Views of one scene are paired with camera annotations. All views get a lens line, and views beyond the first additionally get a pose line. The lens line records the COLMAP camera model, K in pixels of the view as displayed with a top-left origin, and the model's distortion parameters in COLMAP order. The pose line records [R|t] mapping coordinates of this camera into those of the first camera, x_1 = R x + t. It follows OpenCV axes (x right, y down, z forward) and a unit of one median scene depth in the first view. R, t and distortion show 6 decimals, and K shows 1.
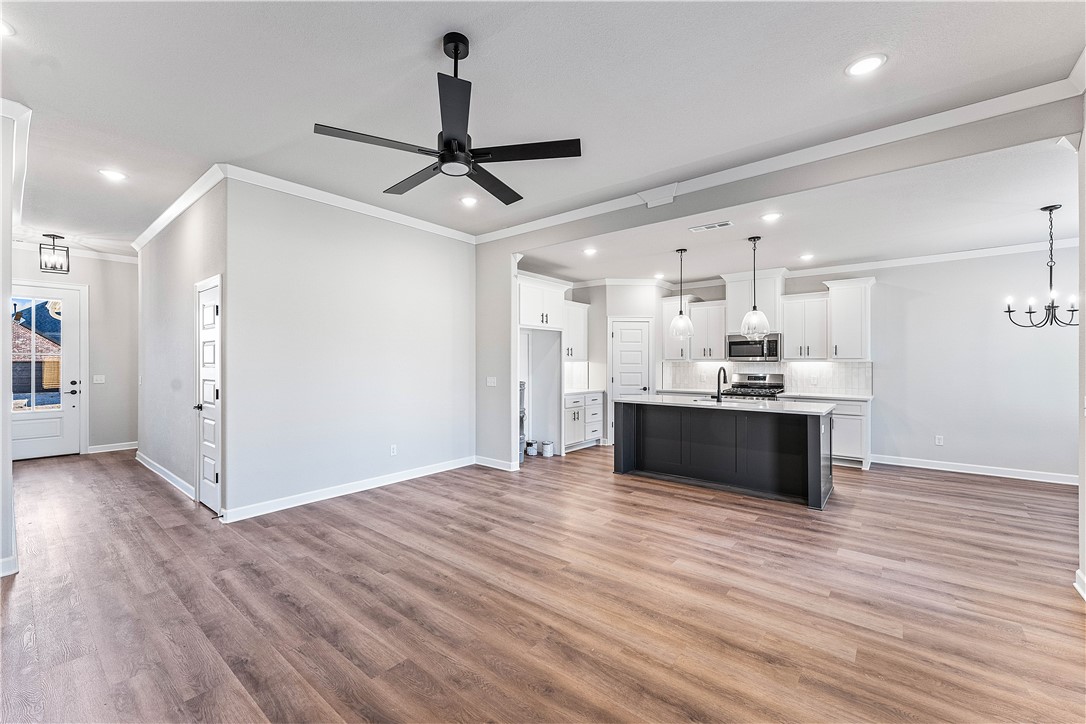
lens RADIAL K [[440.7, 0, 542.4], [0, 440.7, 361.6], [0, 0, 1]] dist [-0.001761, -0.000408]
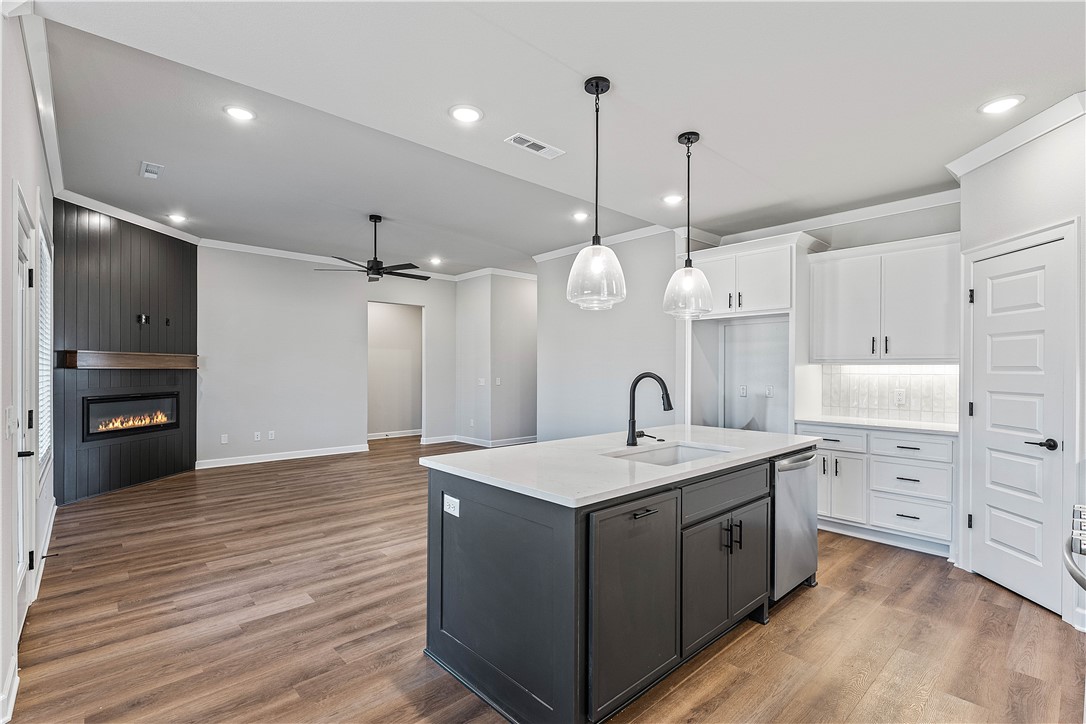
lens RADIAL K [[502.9, 0, 545.7], [0, 502.9, 370.4], [0, 0, 1]] dist [-0.005305, -0.000142]
pose [[-0.145117, 0.002518, -0.989411, 1.067959], [-0.002226, 0.999993, 0.002872, 0.009457], [0.989412, 0.002619, -0.145110, 1.098444]]
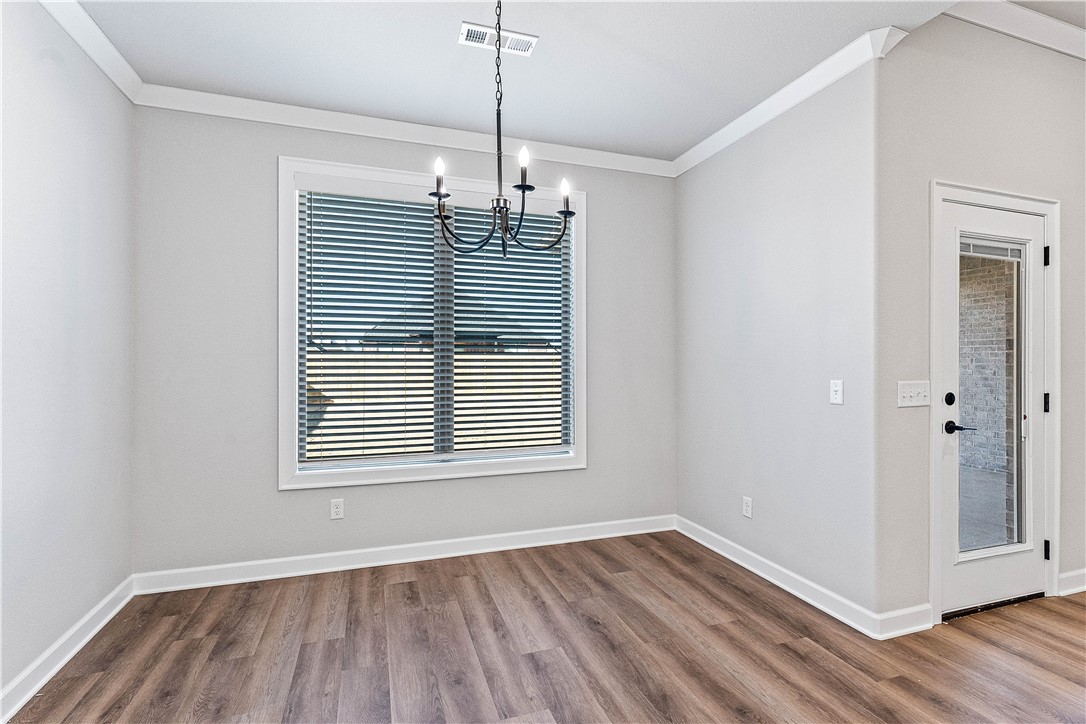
lens RADIAL K [[502.9, 0, 548.3], [0, 502.9, 363.4], [0, 0, 1]] dist [-0.005305, -0.000142]
pose [[-0.845738, 0.000136, 0.533599, 0.736151], [-0.002934, 0.999984, -0.004904, 0.030372], [-0.533591, -0.005713, -0.845723, 1.199944]]
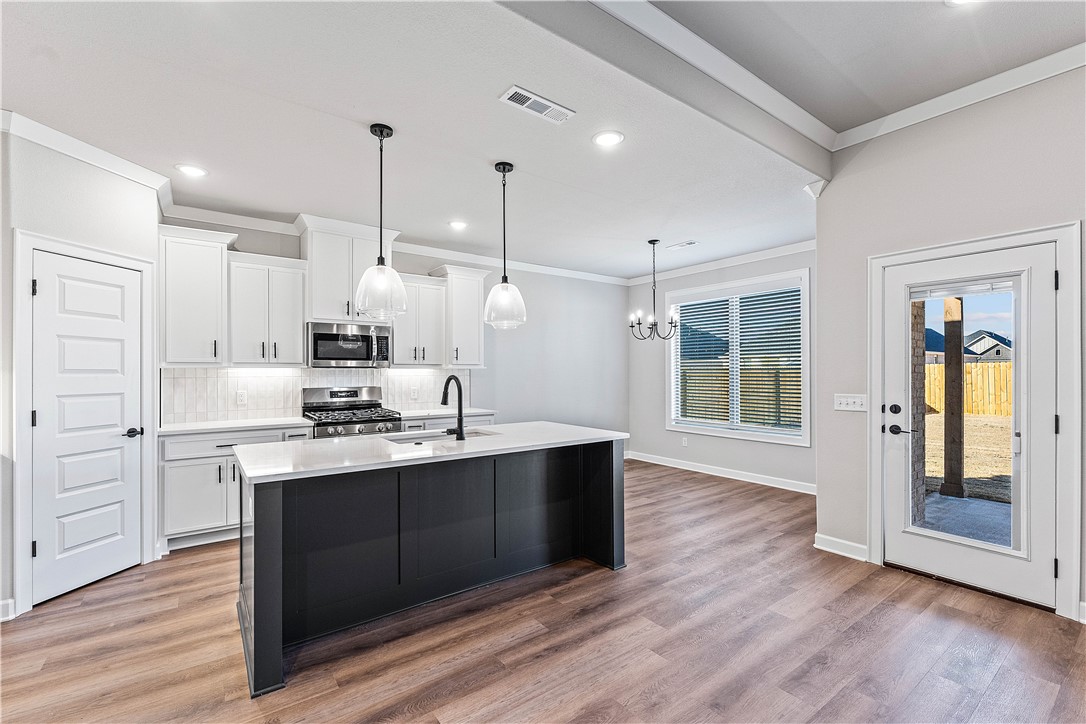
lens RADIAL K [[465.1, 0, 543.5], [0, 465.1, 372.0], [0, 0, 1]] dist [0.000978, -0.001868]
pose [[0.249408, -0.000410, 0.968398, -0.147355], [0.000942, 1.000000, 0.000180, 0.008704], [-0.968398, 0.000867, 0.249409, 0.843095]]
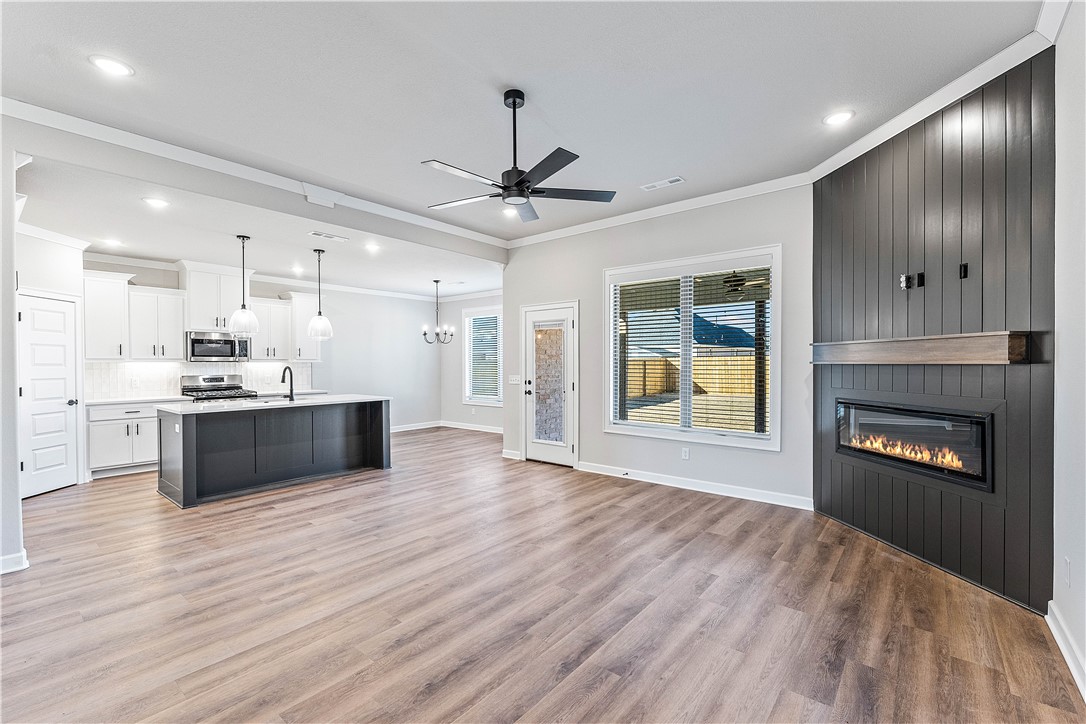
lens RADIAL K [[465.1, 0, 542.1], [0, 465.1, 367.5], [0, 0, 1]] dist [0.000978, -0.001868]
pose [[0.005865, -0.007847, 0.999952, -0.750618], [0.003077, 0.999965, 0.007829, 0.008811], [-0.999978, 0.003031, 0.005889, 0.460626]]
